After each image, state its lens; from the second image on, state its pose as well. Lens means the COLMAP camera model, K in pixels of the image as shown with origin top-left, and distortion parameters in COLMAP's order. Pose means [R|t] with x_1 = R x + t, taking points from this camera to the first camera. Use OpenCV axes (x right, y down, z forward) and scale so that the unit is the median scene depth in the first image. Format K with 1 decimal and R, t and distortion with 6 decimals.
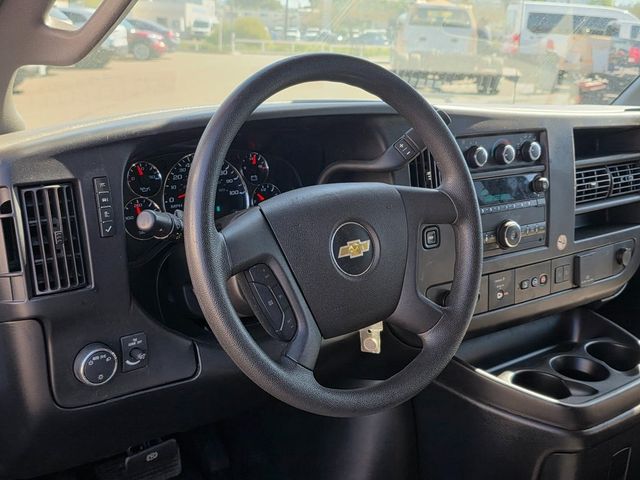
lens RADIAL K [[792.4, 0, 319.2], [0, 792.4, 238.8], [0, 0, 1]] dist [0.013063, 0.000000]
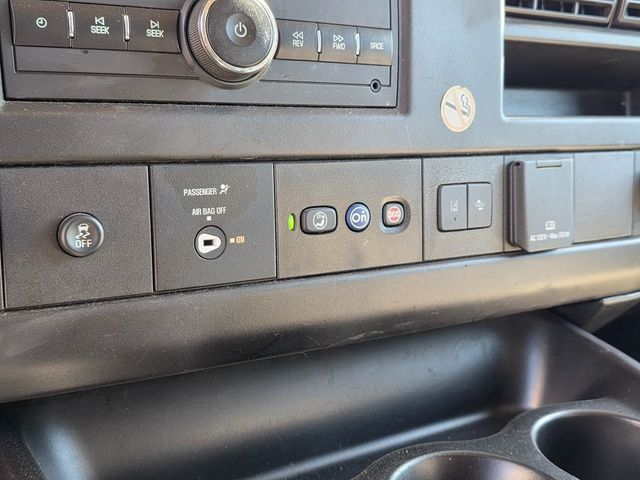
lens RADIAL K [[723.3, 0, 320.1], [0, 723.3, 239.6], [0, 0, 1]] dist [-0.037264, 0.000000]
pose [[0.990502, 0.017850, -0.136332, 0.307471], [-0.028028, 0.996930, -0.073104, 0.089086], [0.134609, 0.076231, 0.987962, 0.733469]]
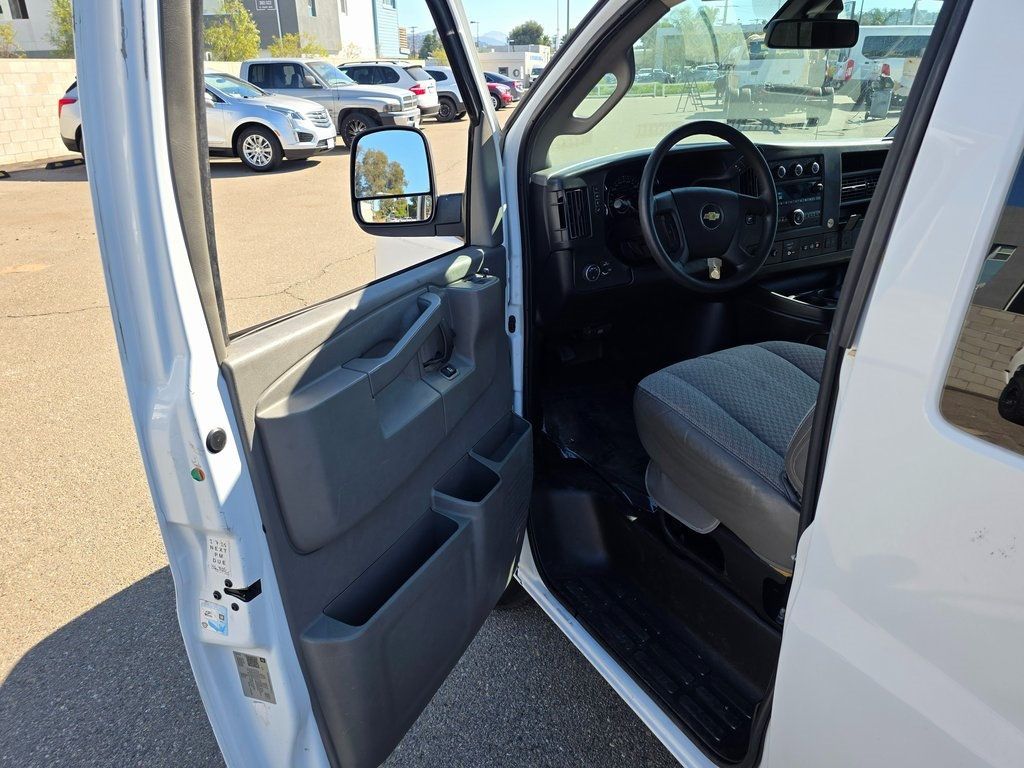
lens RADIAL K [[701.2, 0, 514.6], [0, 701.2, 390.4], [0, 0, 1]] dist [0.007006, 0.003959]
pose [[0.982731, 0.012672, -0.184607, -0.081705], [0.018044, 0.986335, 0.163760, 0.105431], [0.184159, -0.164263, 0.969073, -0.682238]]
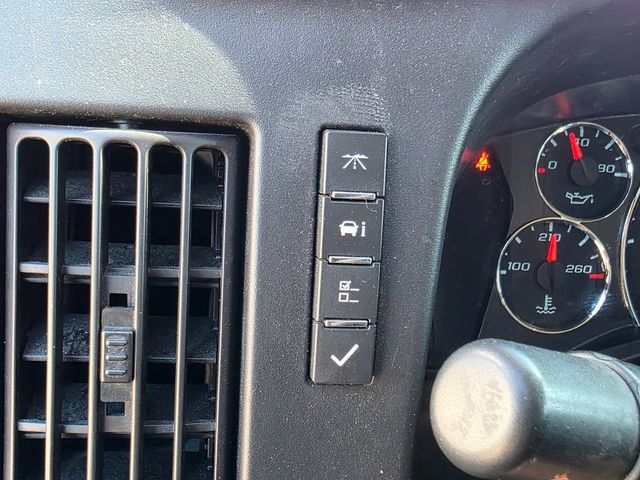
lens RADIAL K [[701.6, 0, 318.2], [0, 701.6, 238.7], [0, 0, 1]] dist [-0.023821, 0.000000]
pose [[0.803297, 0.211001, -0.556949, -0.105324], [-0.192926, 0.976906, 0.091841, -0.040326], [0.563466, 0.033674, 0.825453, 0.529521]]
